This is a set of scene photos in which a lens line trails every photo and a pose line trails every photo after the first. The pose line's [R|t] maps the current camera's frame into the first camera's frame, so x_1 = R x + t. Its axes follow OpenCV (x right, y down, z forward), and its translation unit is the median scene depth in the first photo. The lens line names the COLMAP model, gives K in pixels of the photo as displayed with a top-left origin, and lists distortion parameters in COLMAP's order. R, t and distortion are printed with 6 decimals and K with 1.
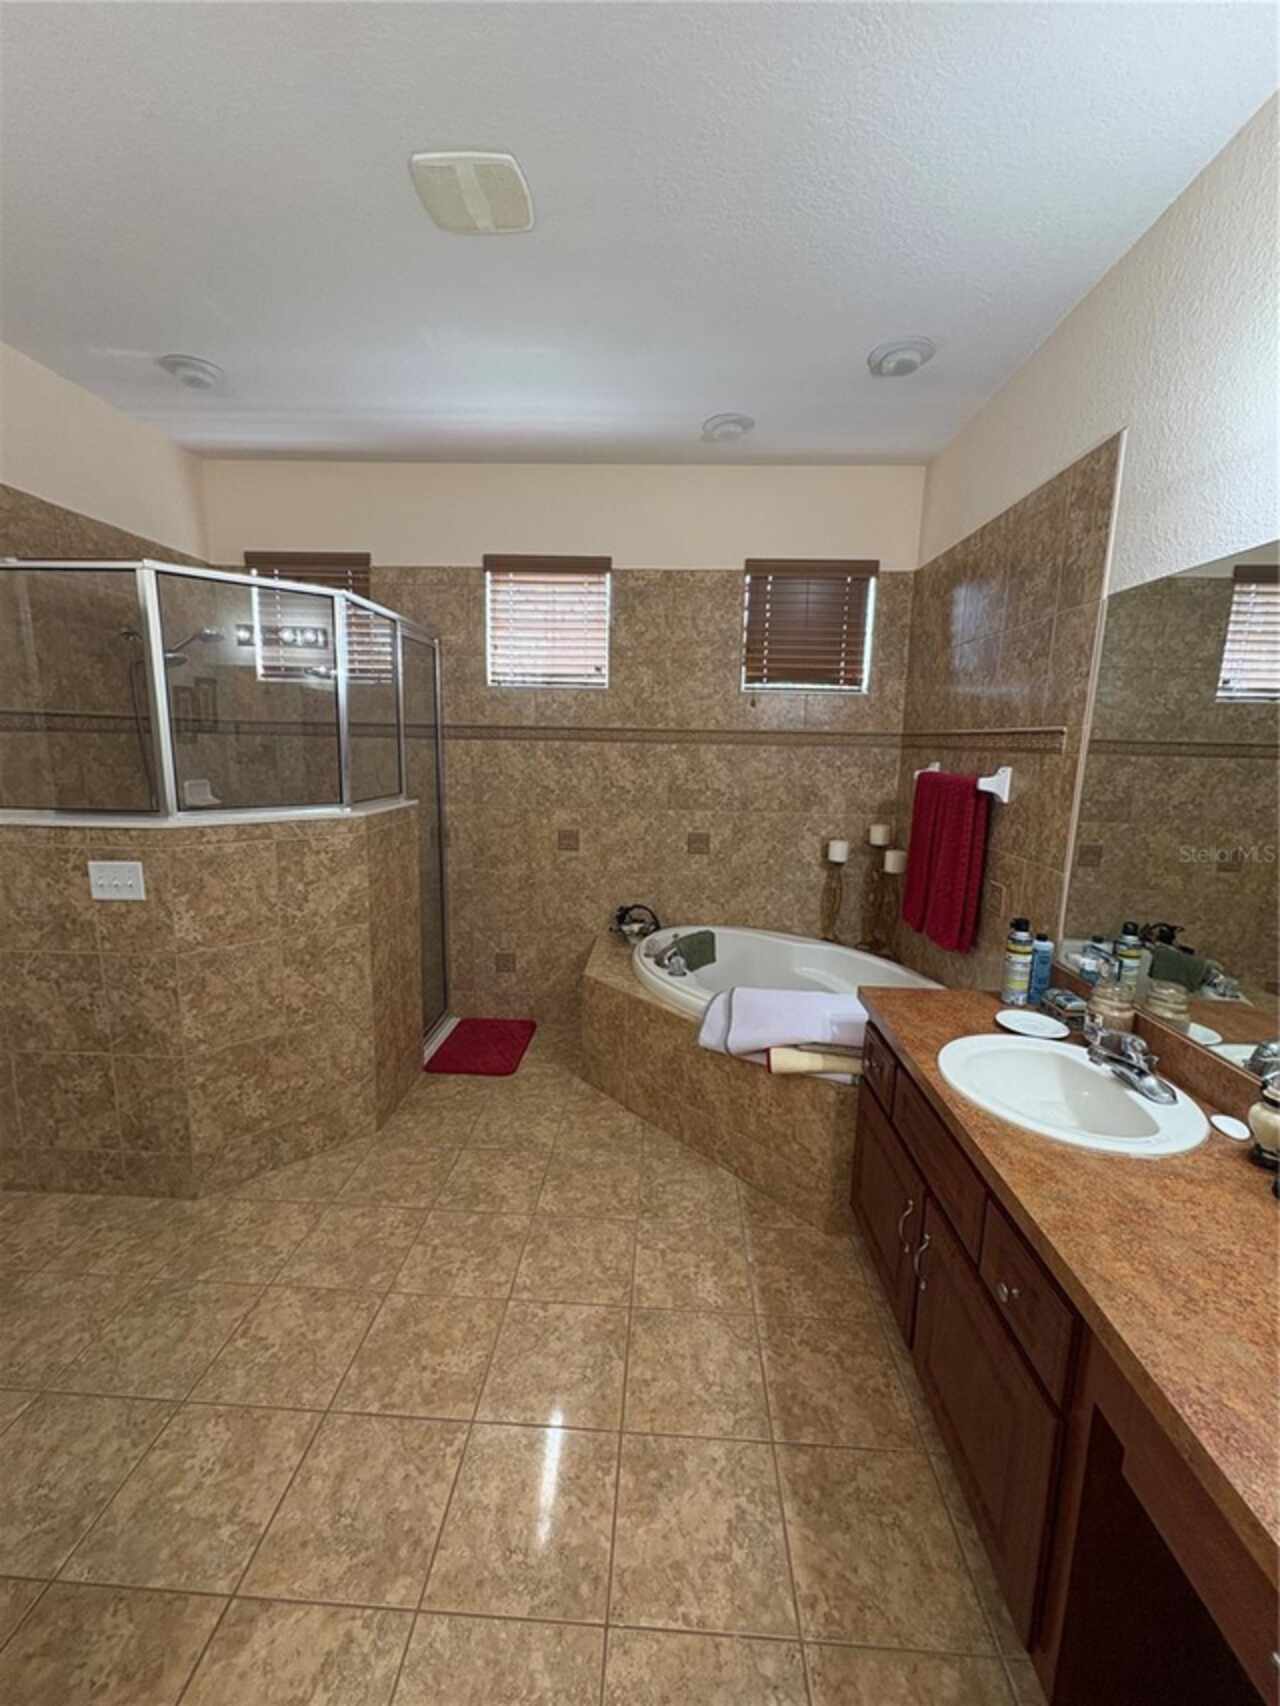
lens RADIAL K [[680.3, 0, 639.0], [0, 680.3, 850.8], [0, 0, 1]] dist [0.000249, 0.000267]
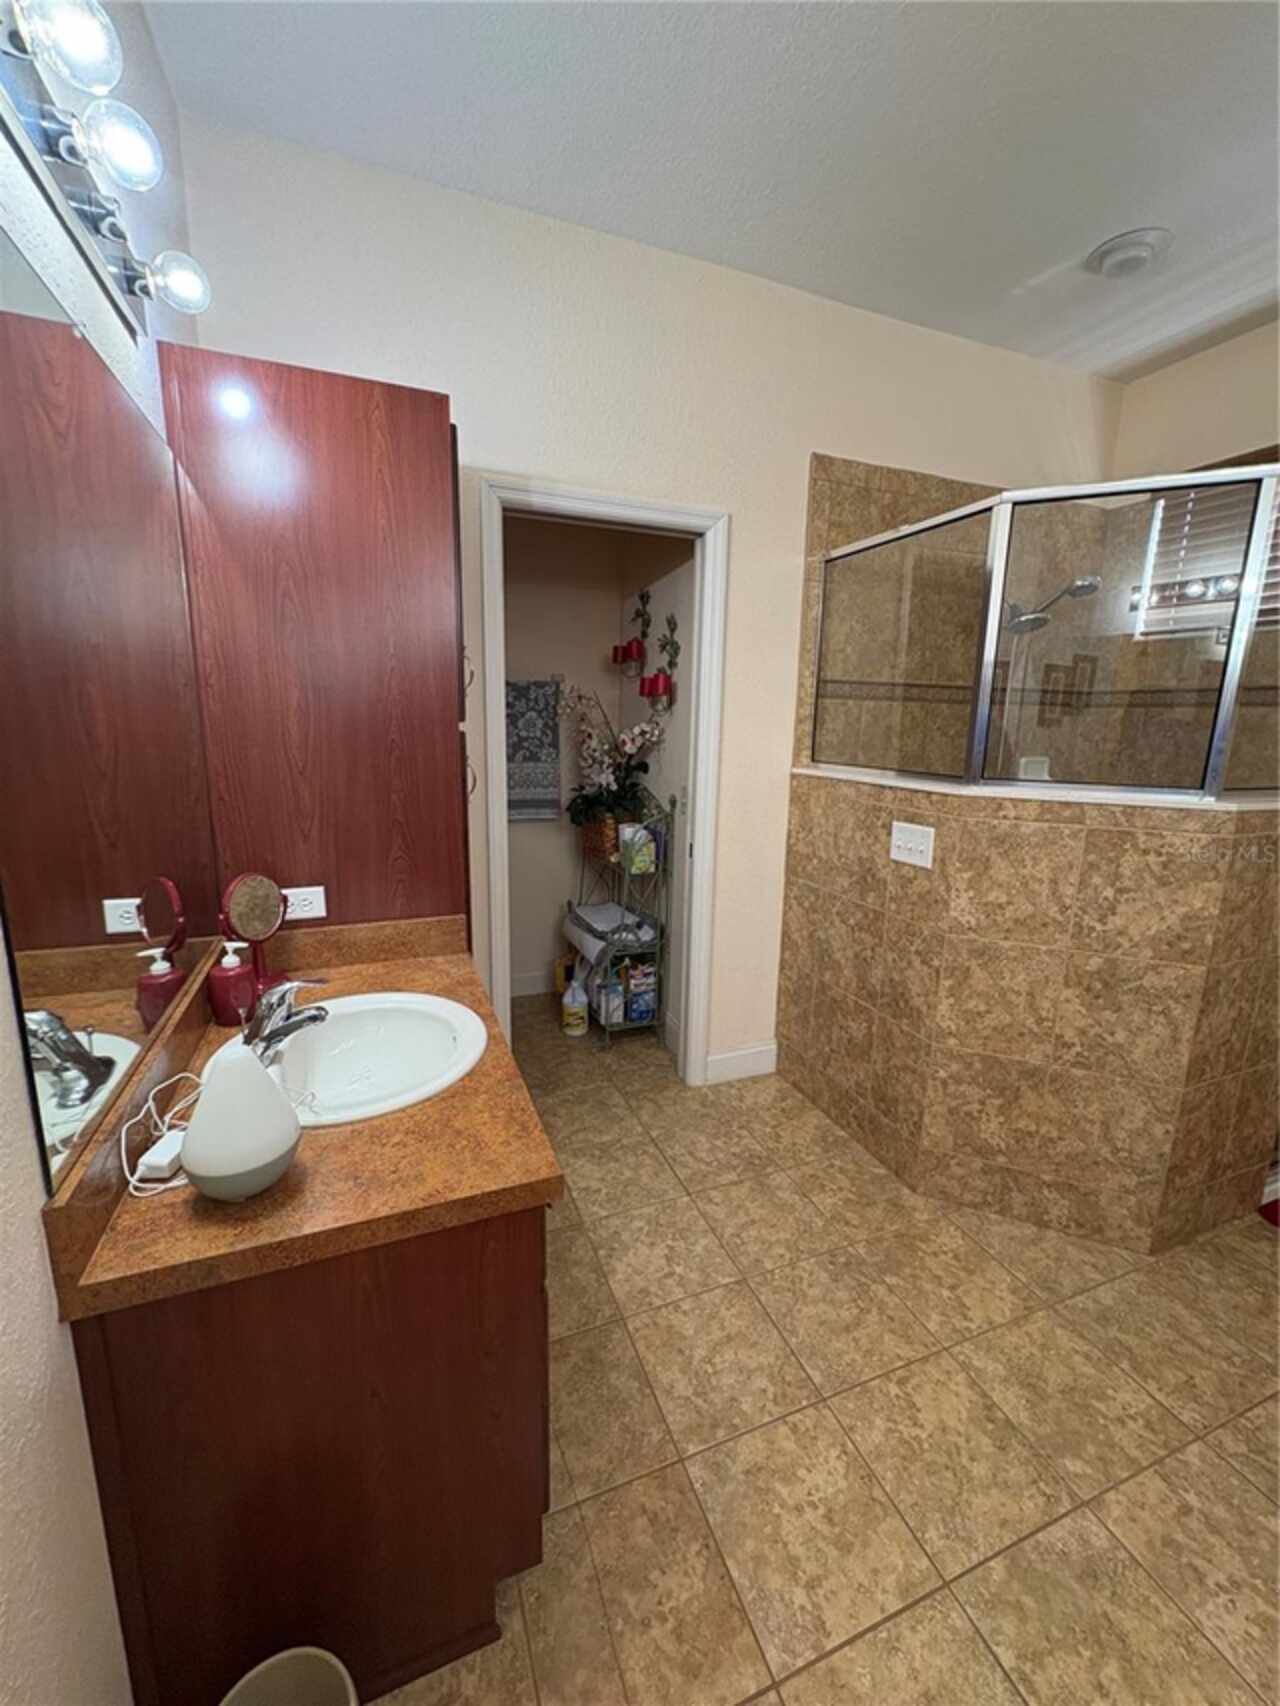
lens RADIAL K [[680.3, 0, 639.0], [0, 680.3, 850.8], [0, 0, 1]] dist [0.000249, 0.000267]
pose [[0.411810, 0.164074, -0.896377, -0.044070], [-0.160018, 0.981393, 0.106121, 0.011121], [0.897110, 0.099735, 0.430402, 0.208822]]
